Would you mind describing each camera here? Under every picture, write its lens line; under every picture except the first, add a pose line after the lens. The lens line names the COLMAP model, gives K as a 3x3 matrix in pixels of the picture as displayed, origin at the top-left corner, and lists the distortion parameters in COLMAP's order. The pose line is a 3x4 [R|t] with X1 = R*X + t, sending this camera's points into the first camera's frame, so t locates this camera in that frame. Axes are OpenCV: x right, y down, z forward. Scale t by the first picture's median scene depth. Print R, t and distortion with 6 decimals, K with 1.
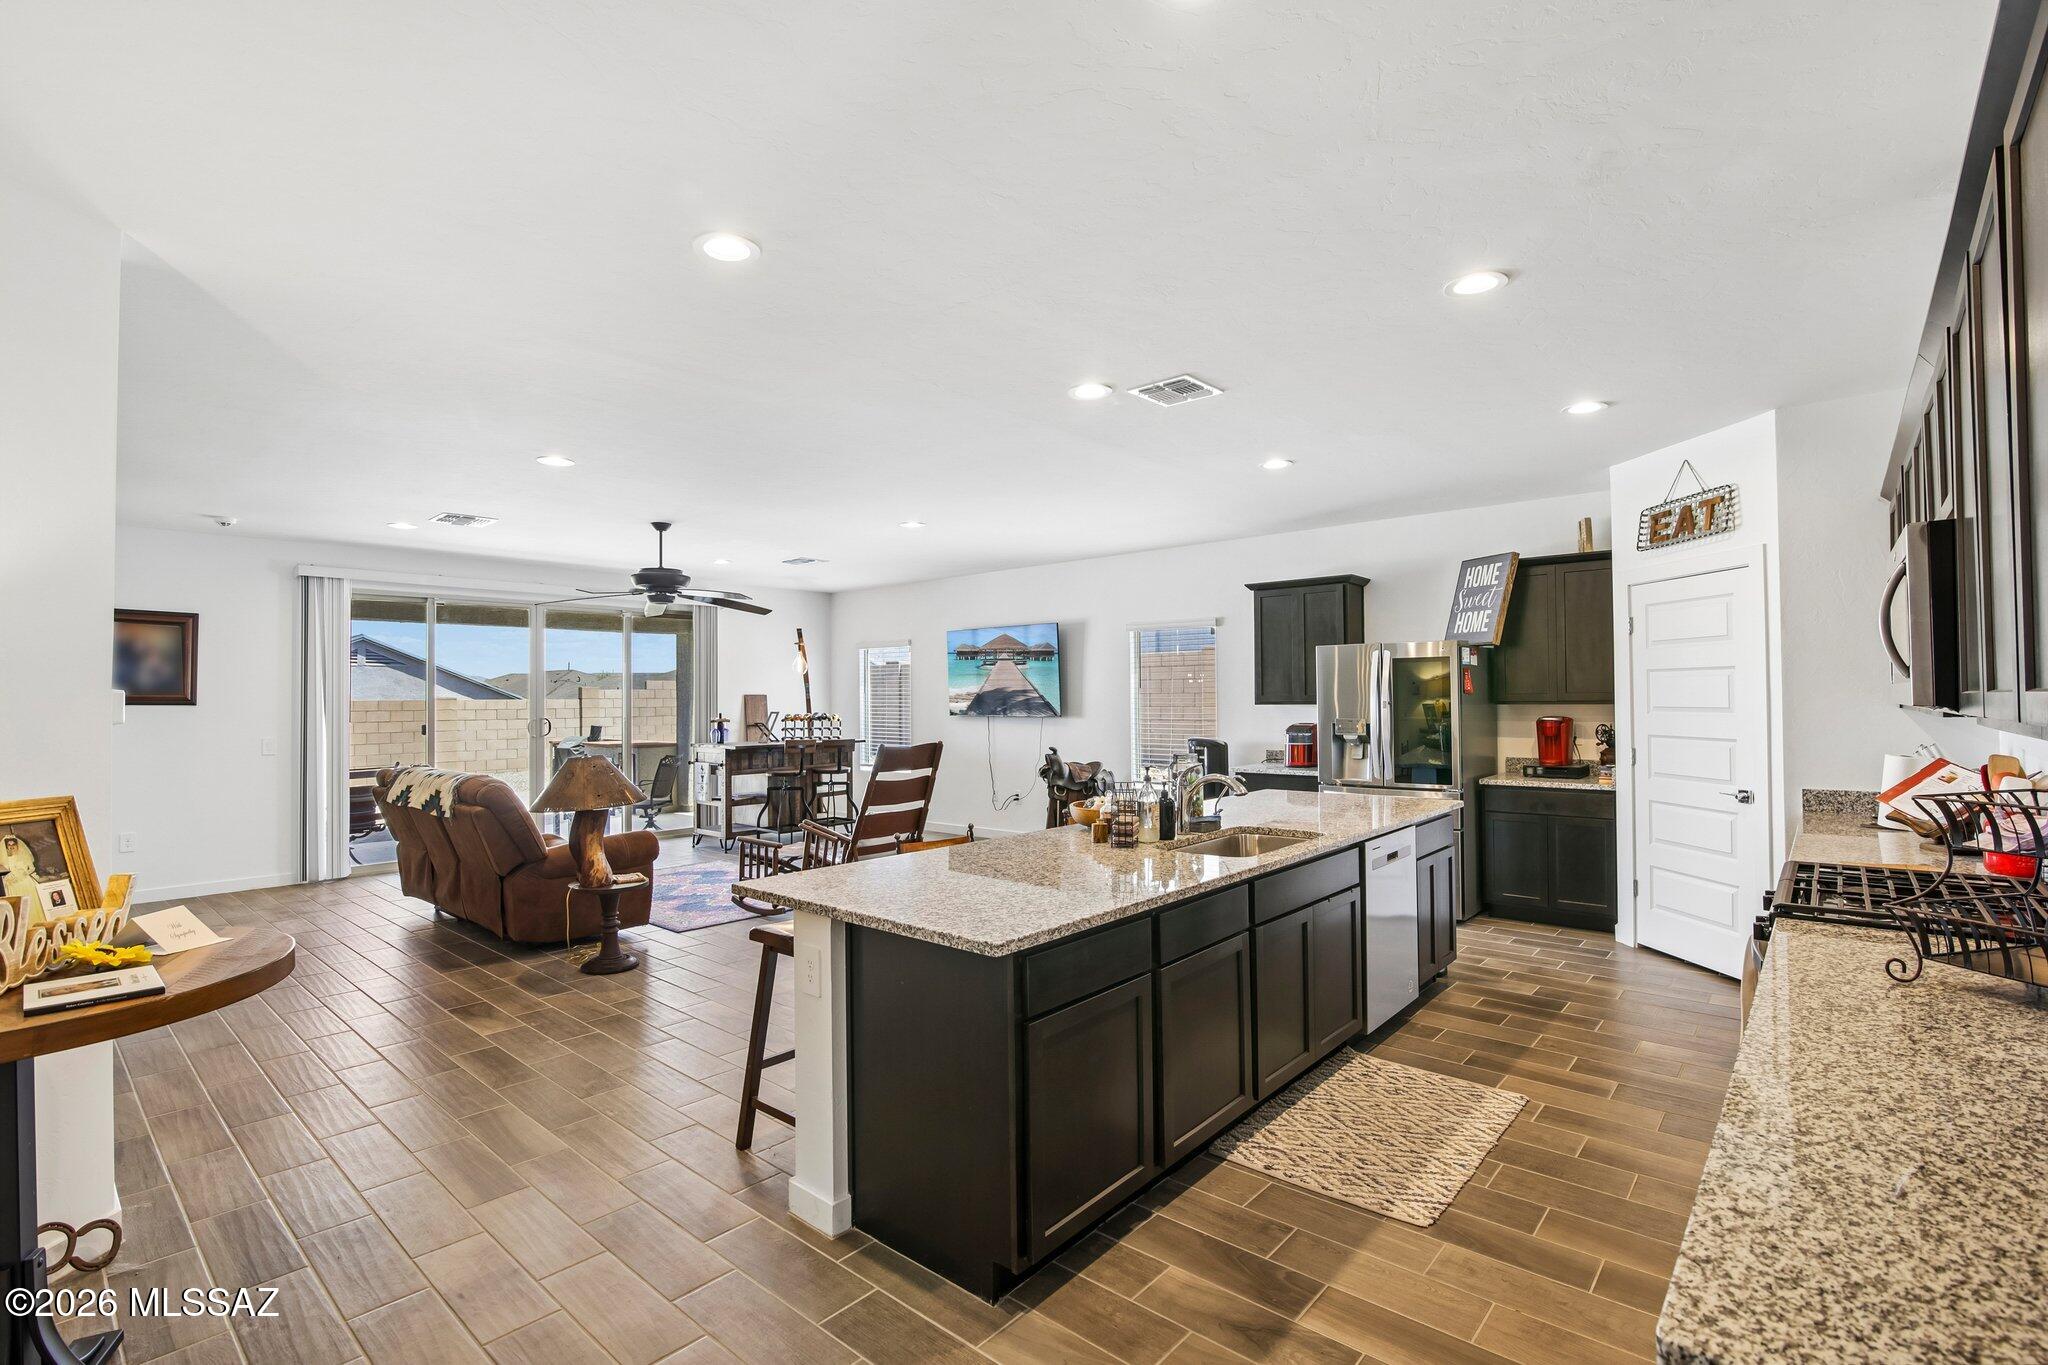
lens RADIAL K [[937.4, 0, 1017.4], [0, 937.4, 681.7], [0, 0, 1]] dist [-0.023580, -0.000243]
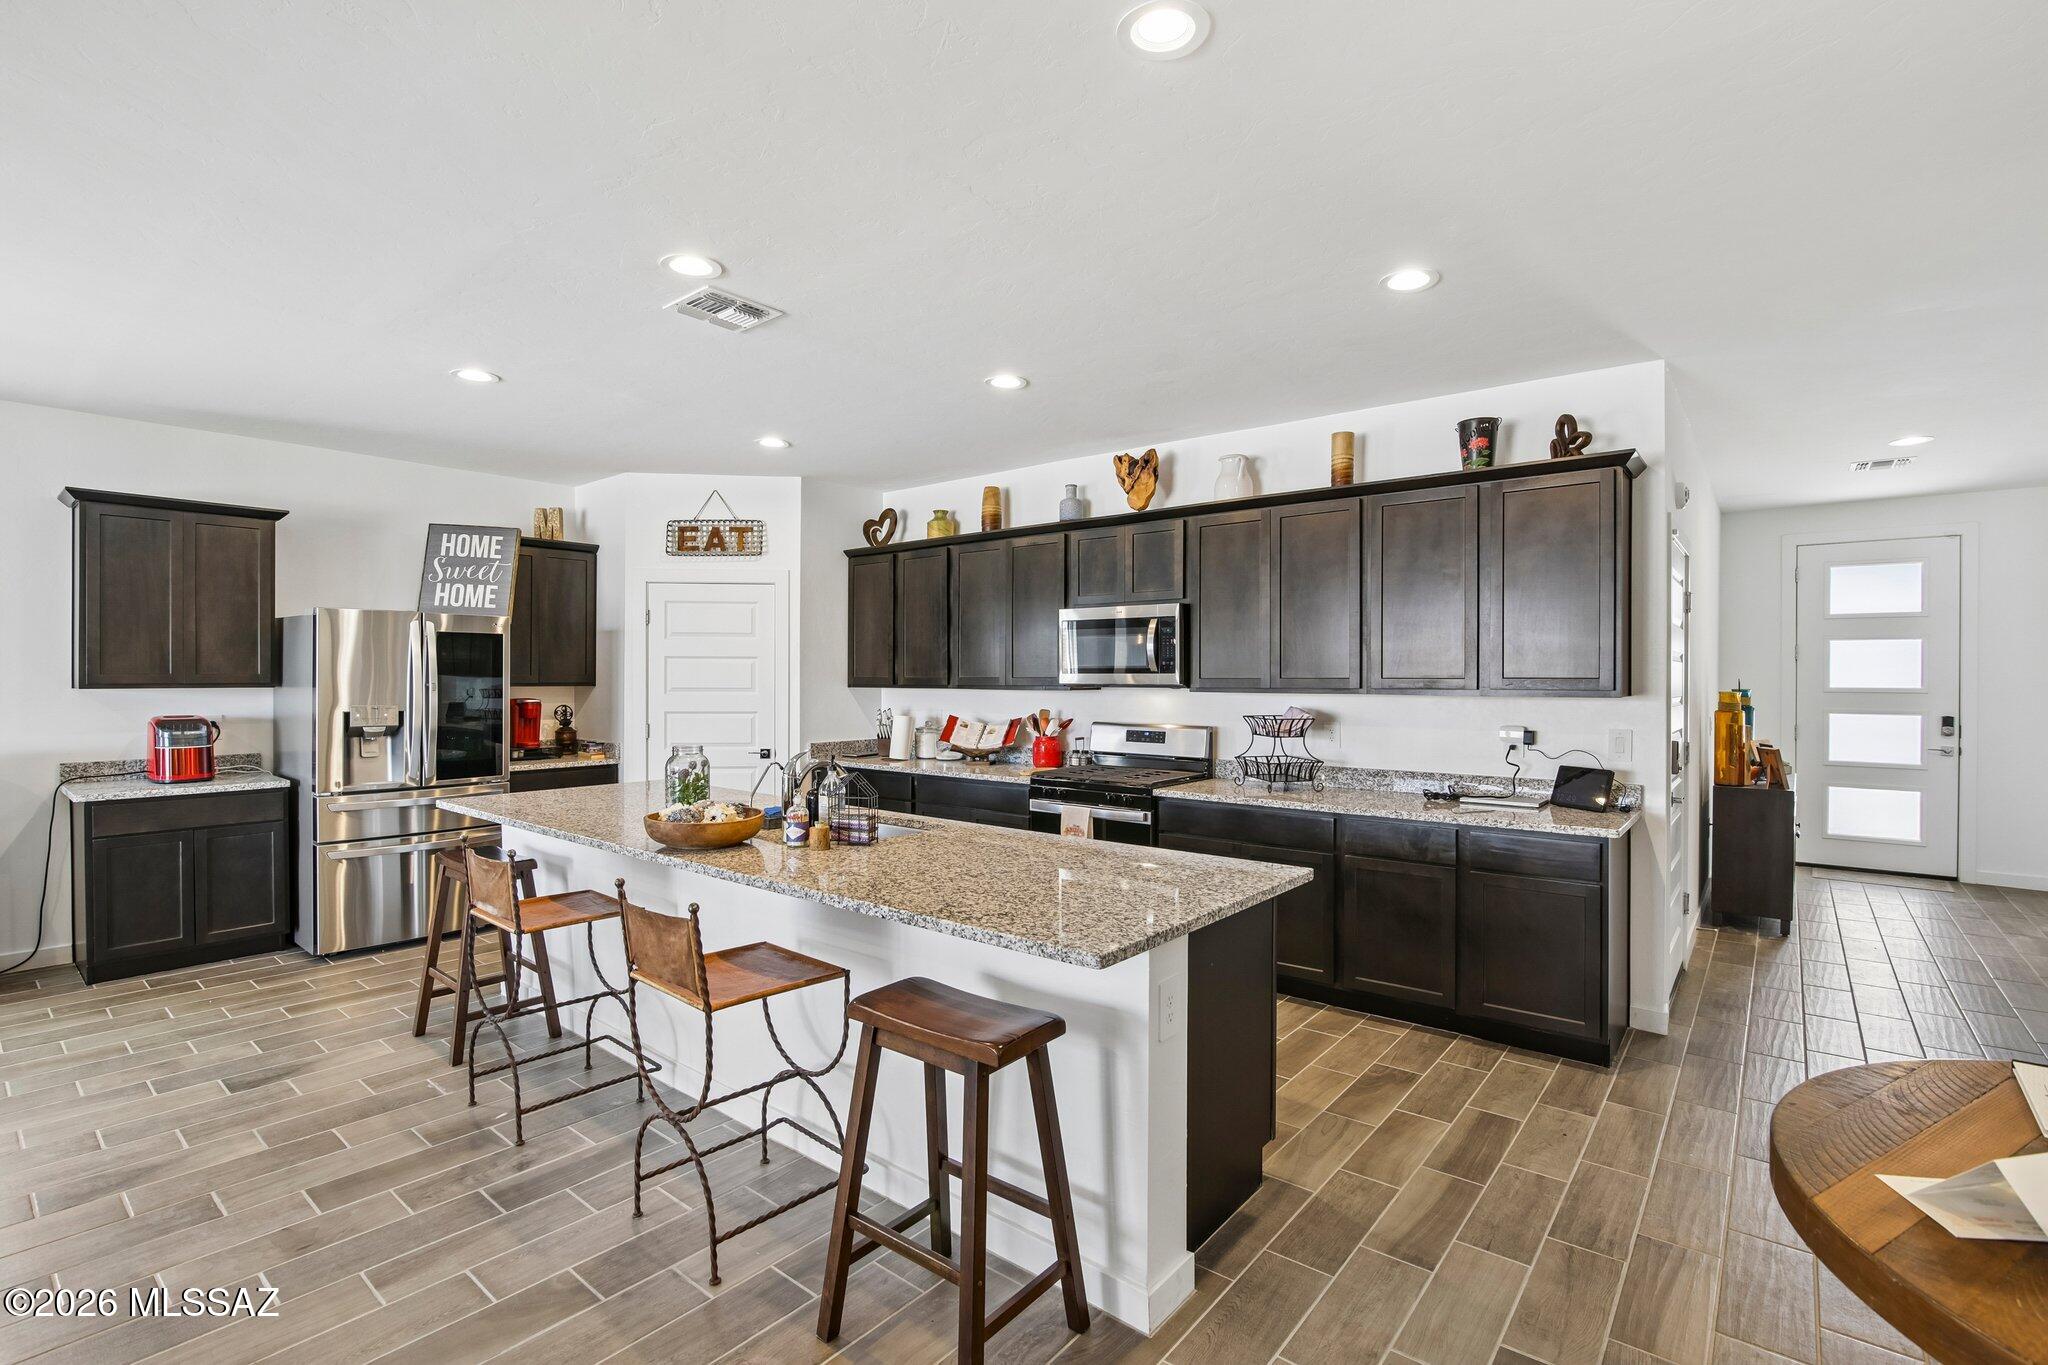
lens RADIAL K [[937.4, 0, 1017.4], [0, 937.4, 681.7], [0, 0, 1]] dist [-0.023580, -0.000243]
pose [[-0.039483, 0.002937, 0.999216, -0.542798], [-0.019747, 0.999798, -0.003719, 0.015752], [-0.999025, -0.019878, -0.039417, 0.615975]]
